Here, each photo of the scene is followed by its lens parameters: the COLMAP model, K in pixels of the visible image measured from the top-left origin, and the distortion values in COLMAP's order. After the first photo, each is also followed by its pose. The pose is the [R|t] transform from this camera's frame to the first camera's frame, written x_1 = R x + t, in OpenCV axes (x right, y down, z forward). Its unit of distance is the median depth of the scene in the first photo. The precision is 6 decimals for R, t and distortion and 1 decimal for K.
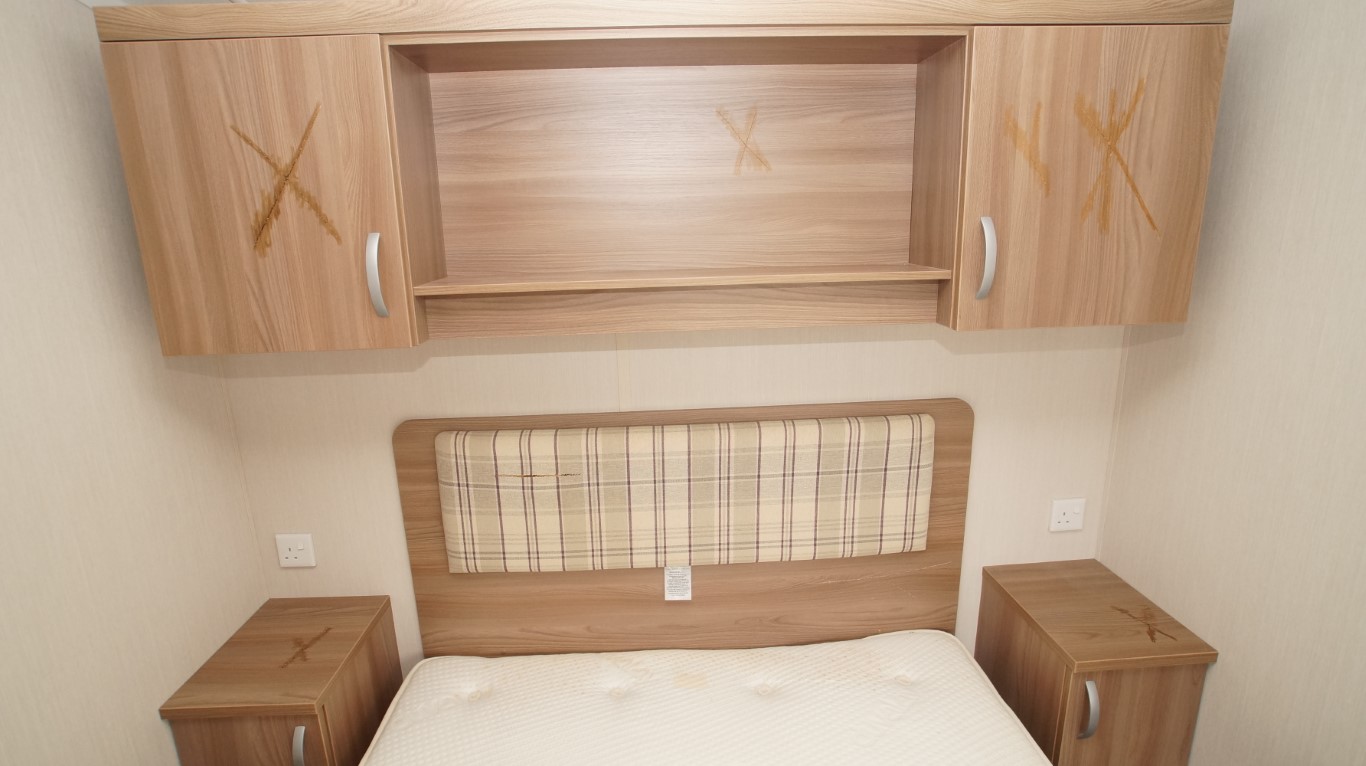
lens RADIAL K [[654.8, 0, 672.6], [0, 654.8, 370.4], [0, 0, 1]] dist [-0.054105, 0.021079]
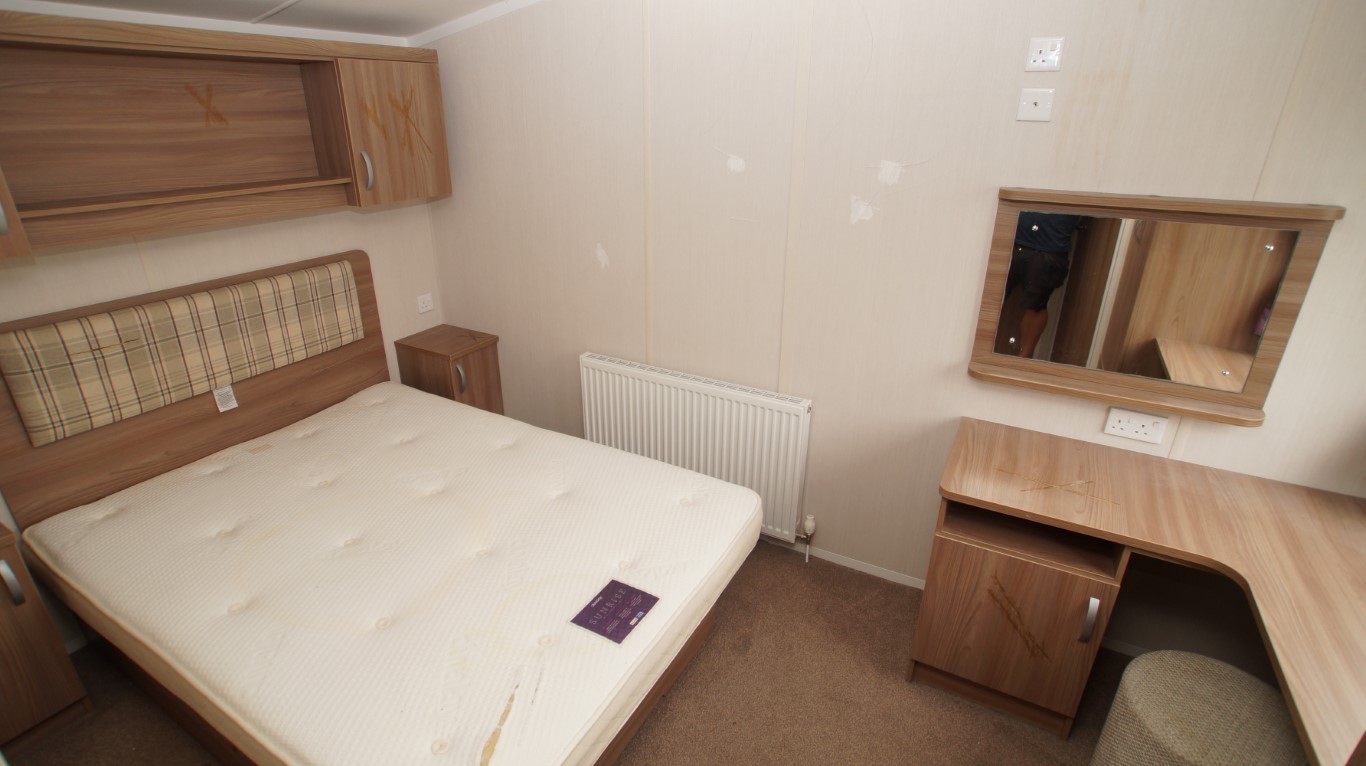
lens RADIAL K [[654.8, 0, 672.4], [0, 654.8, 379.9], [0, 0, 1]] dist [-0.054105, 0.021079]
pose [[0.532002, -0.298598, 0.792347, -0.648484], [0.174639, 0.954332, 0.242386, 0.108783], [-0.828538, 0.009425, 0.559854, -0.755664]]
